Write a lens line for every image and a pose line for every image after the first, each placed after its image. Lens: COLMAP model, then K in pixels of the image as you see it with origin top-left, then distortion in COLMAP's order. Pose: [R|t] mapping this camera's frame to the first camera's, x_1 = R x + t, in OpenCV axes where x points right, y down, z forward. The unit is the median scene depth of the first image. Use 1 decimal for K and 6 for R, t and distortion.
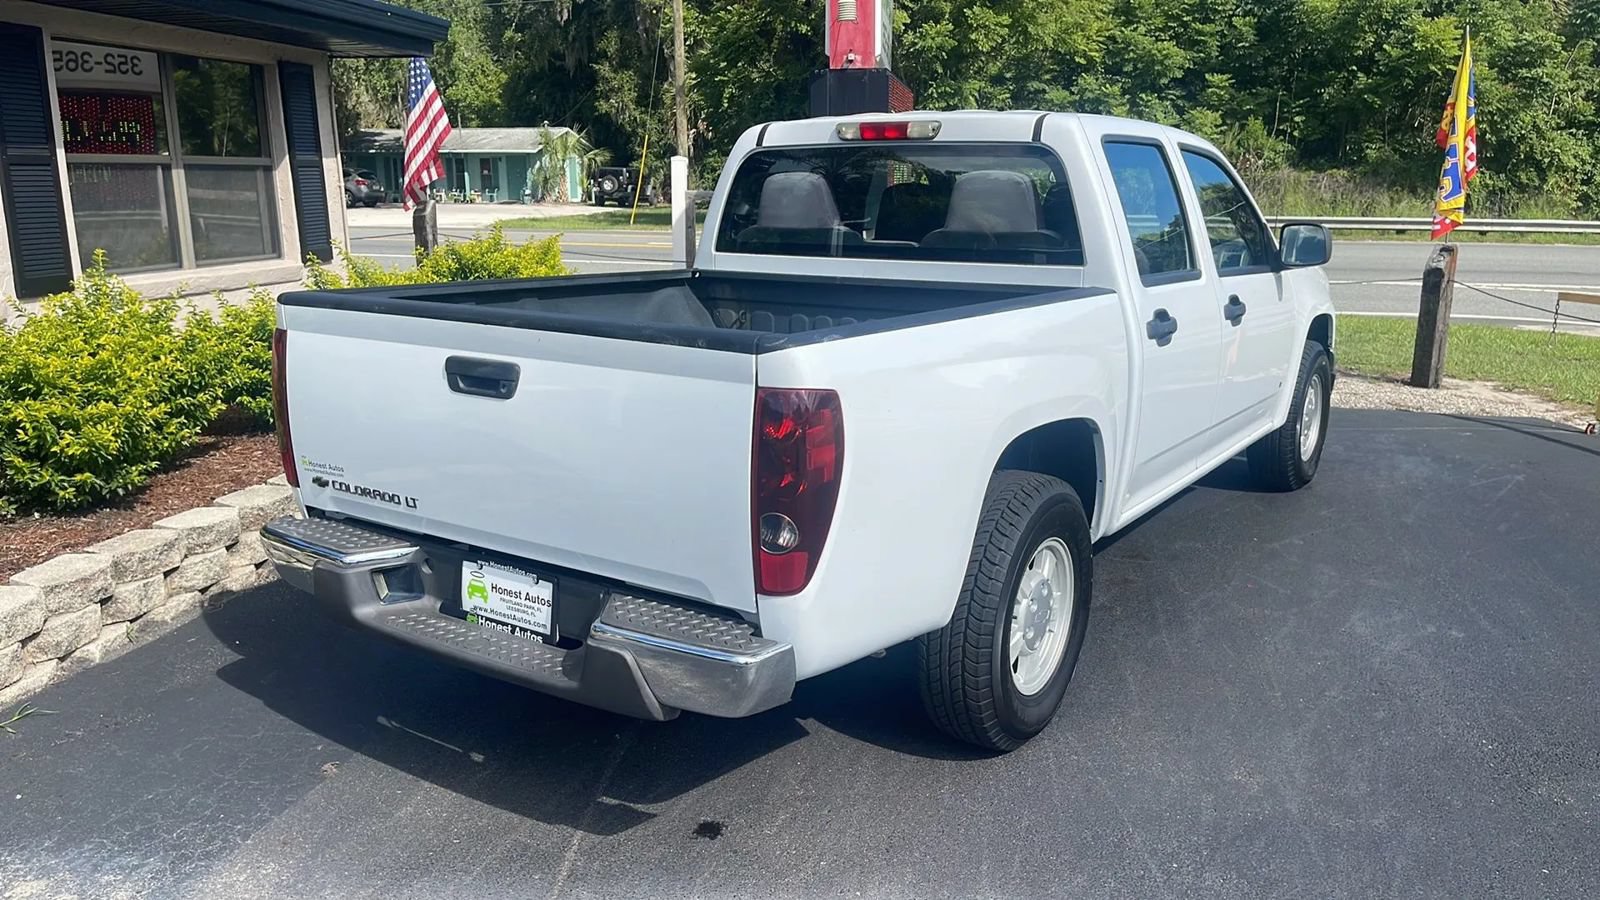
lens RADIAL K [[1187.8, 0, 797.7], [0, 1187.8, 455.9], [0, 0, 1]] dist [0.085576, -0.117653]
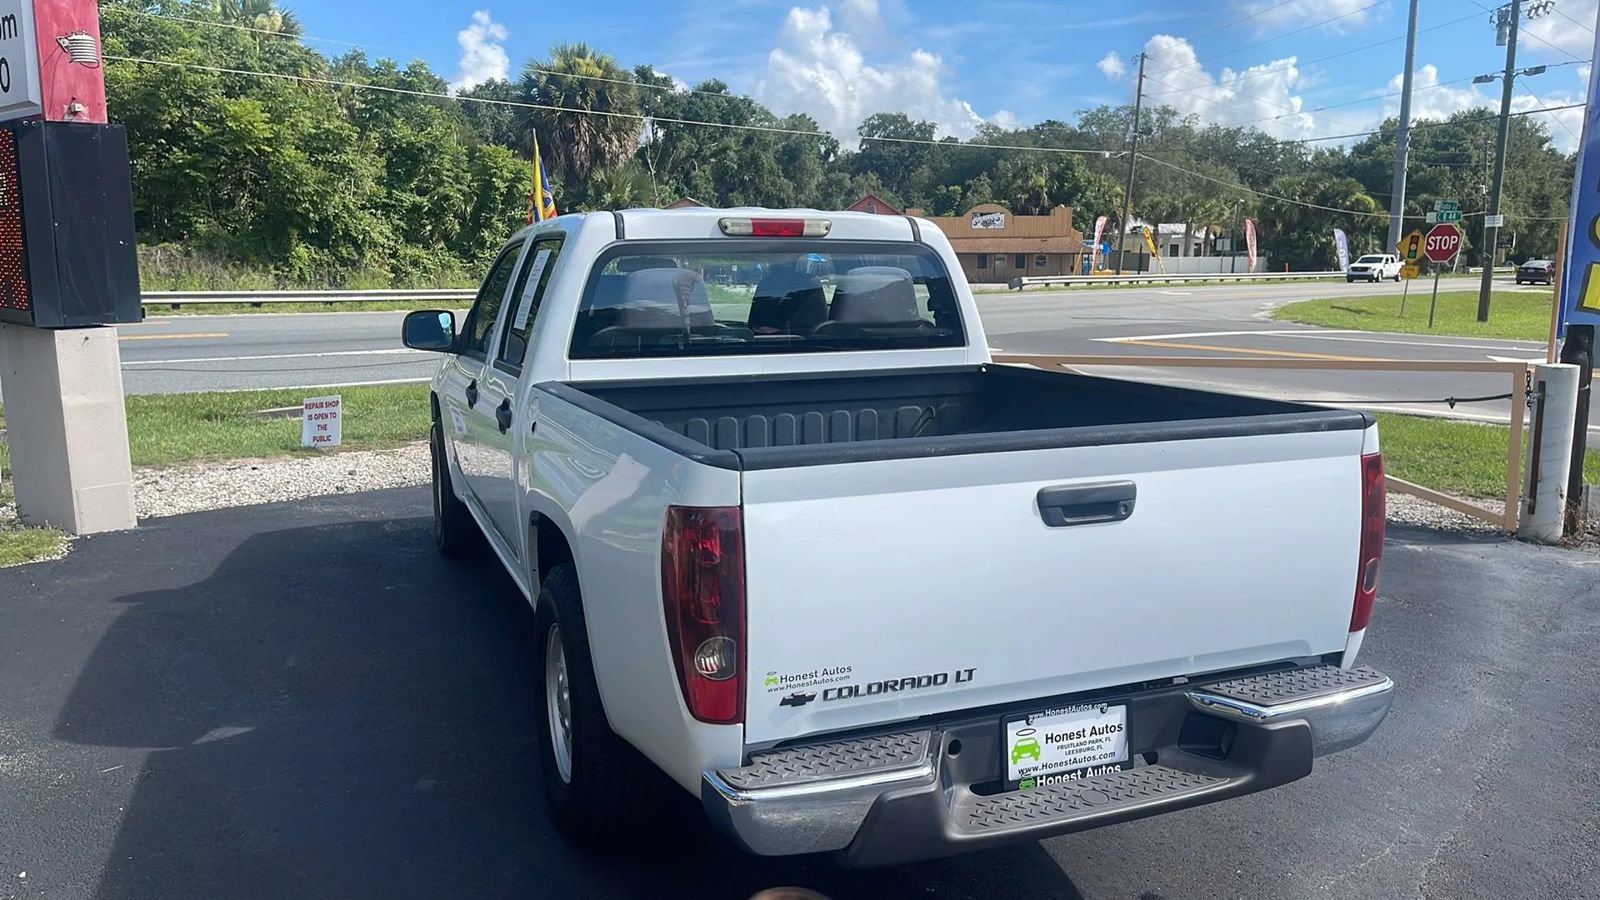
lens RADIAL K [[1198.9, 0, 797.0], [0, 1198.9, 453.1], [0, 0, 1]] dist [0.071686, -0.098717]
pose [[0.561834, -0.137404, 0.815759, -0.246977], [0.186065, 0.981832, 0.037230, -0.039011], [-0.806053, 0.130867, 0.577193, 0.138707]]
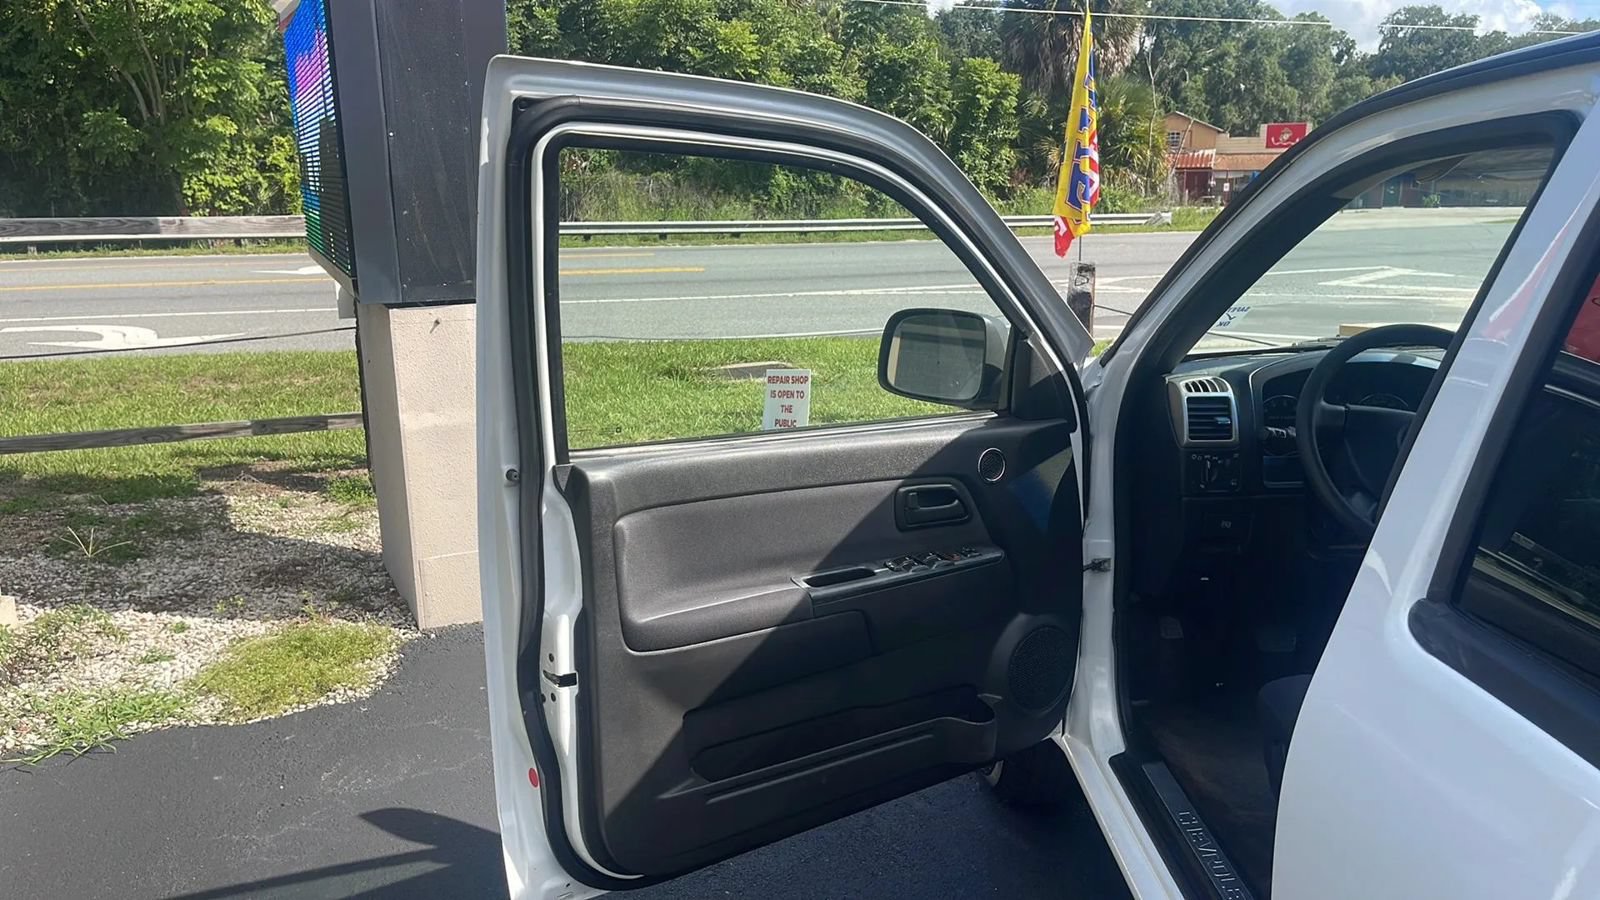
lens RADIAL K [[1187.8, 0, 797.7], [0, 1187.8, 455.9], [0, 0, 1]] dist [0.085576, -0.117653]
pose [[0.824002, -0.137910, 0.549547, -0.077670], [0.138288, 0.989544, 0.040977, -0.092372], [-0.549452, 0.042231, 0.834458, 0.374698]]
